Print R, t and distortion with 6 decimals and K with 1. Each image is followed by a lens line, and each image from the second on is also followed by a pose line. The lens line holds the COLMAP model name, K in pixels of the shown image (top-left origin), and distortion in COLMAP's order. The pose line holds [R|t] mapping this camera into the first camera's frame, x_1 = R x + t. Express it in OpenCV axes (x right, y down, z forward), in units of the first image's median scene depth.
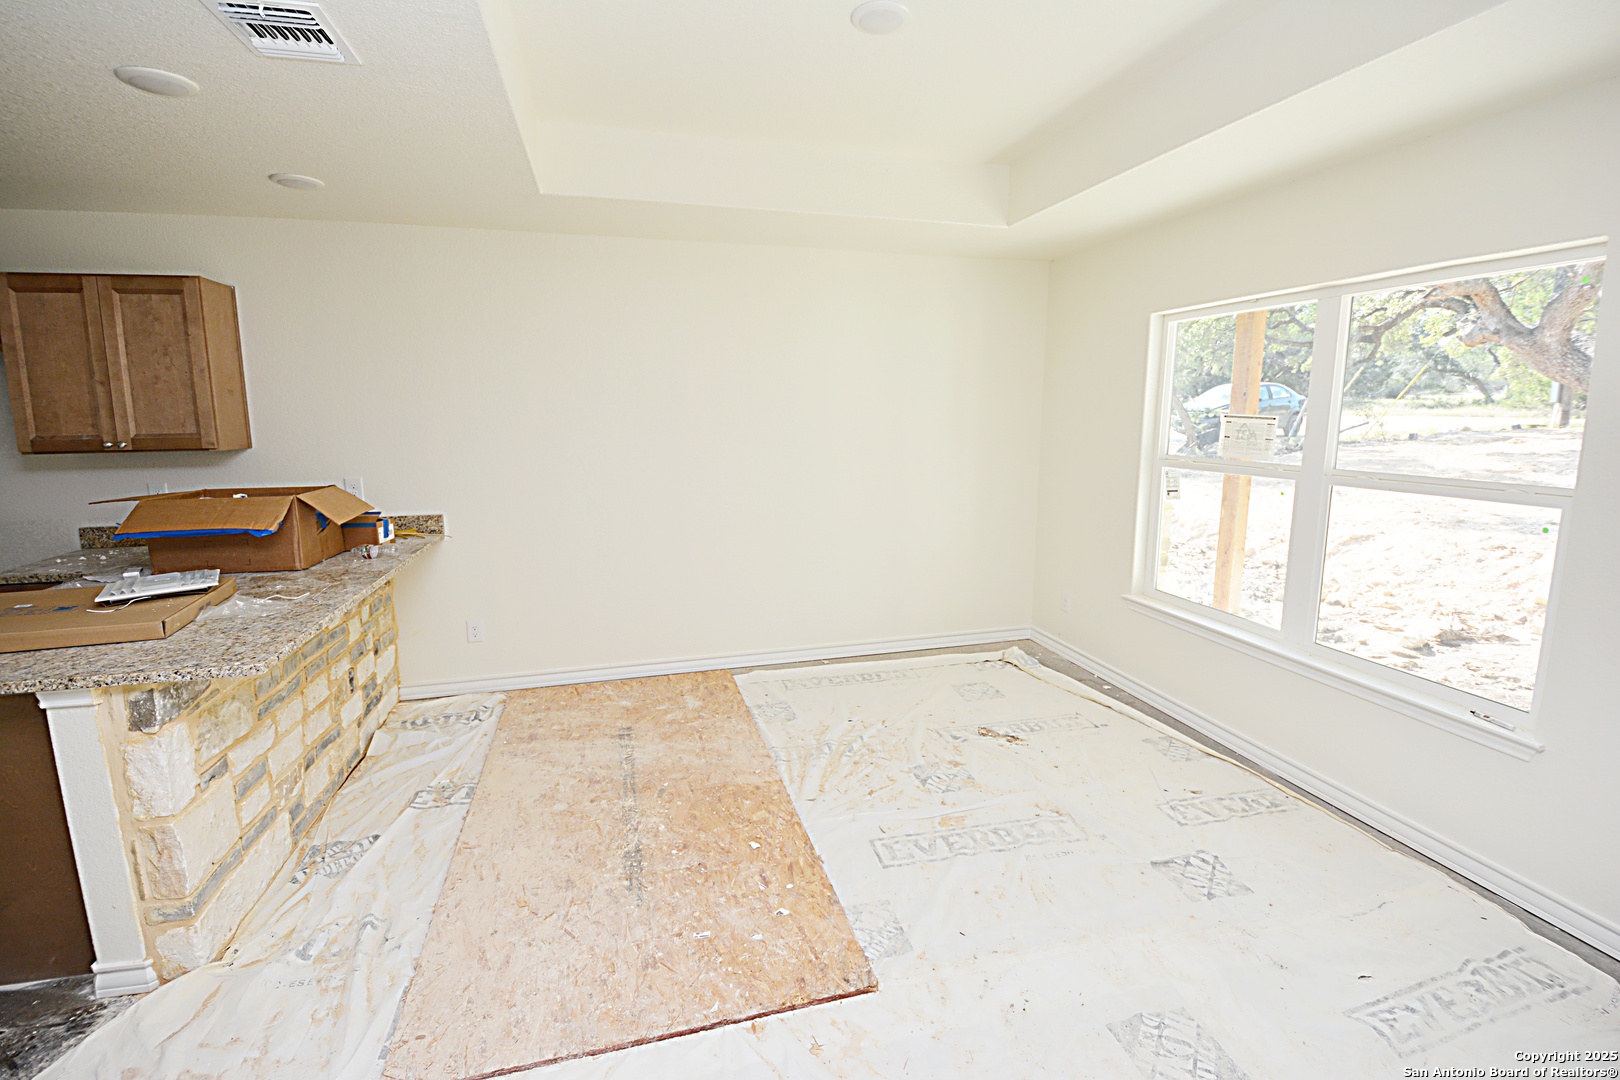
lens RADIAL K [[708.3, 0, 813.0], [0, 708.3, 521.7], [0, 0, 1]] dist [0.000853, -0.010280]
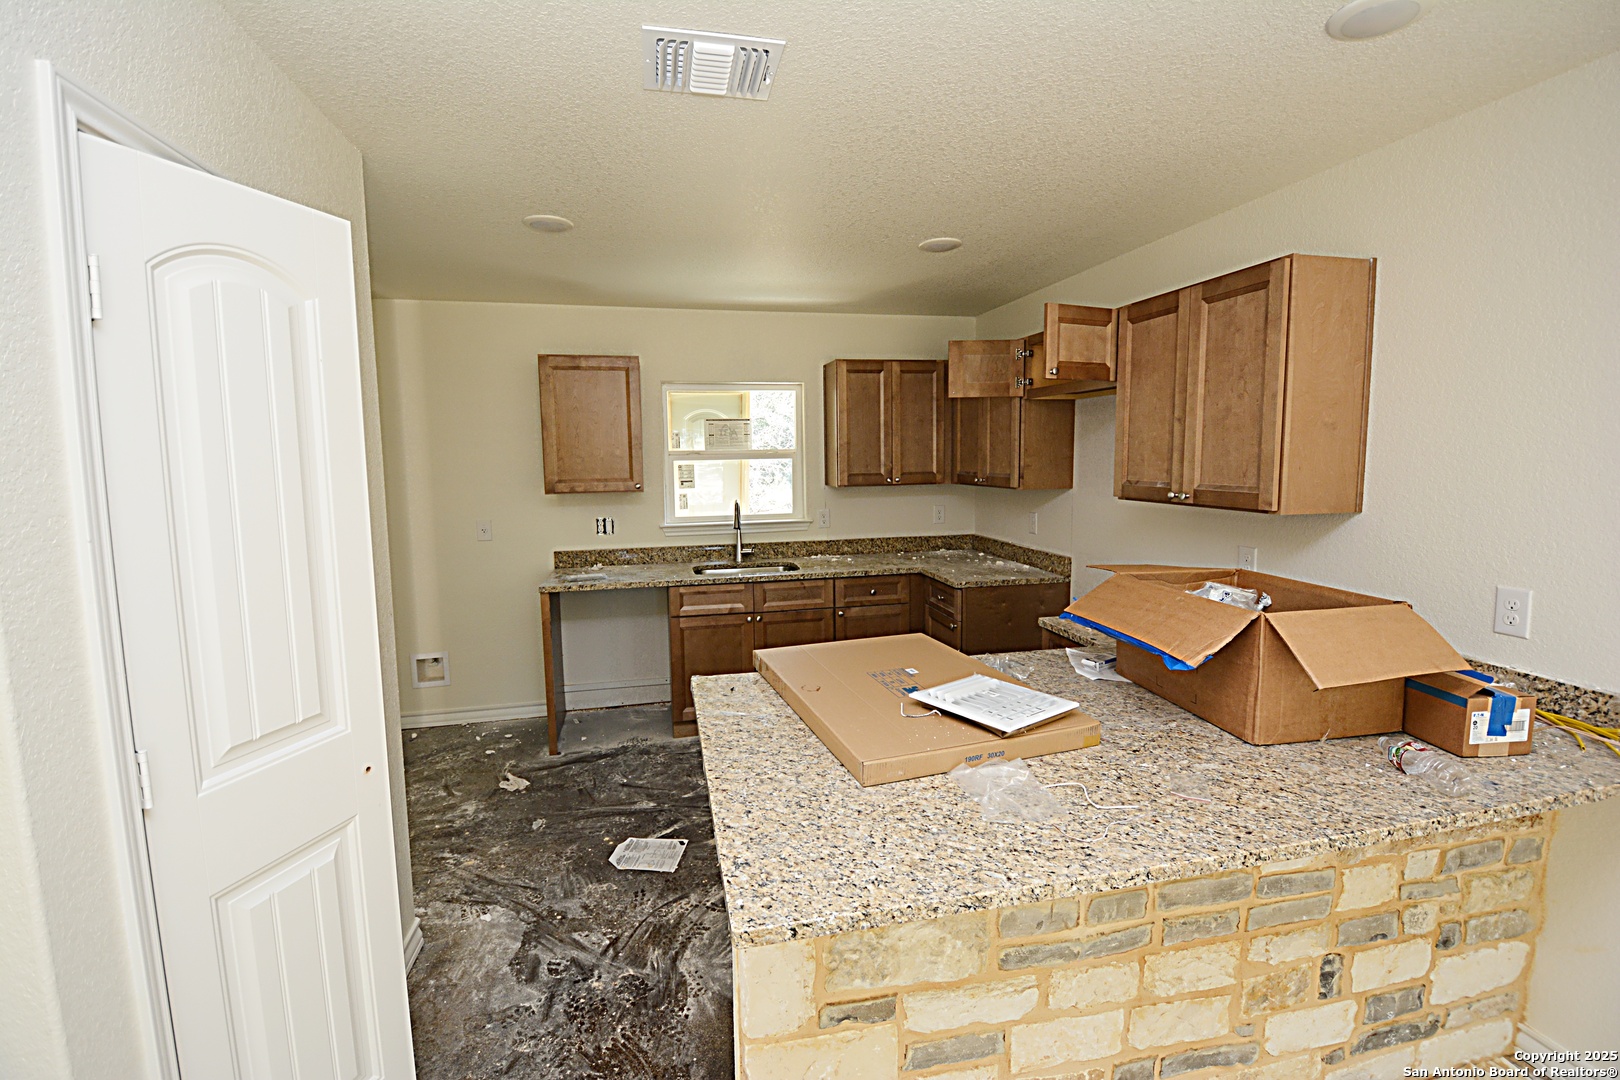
lens RADIAL K [[708.3, 0, 813.0], [0, 708.3, 521.7], [0, 0, 1]] dist [0.000853, -0.010280]
pose [[-0.045456, 0.102181, -0.993727, -0.165481], [-0.147067, 0.983232, 0.107829, -0.106785], [0.988081, 0.151046, -0.029667, 0.616465]]
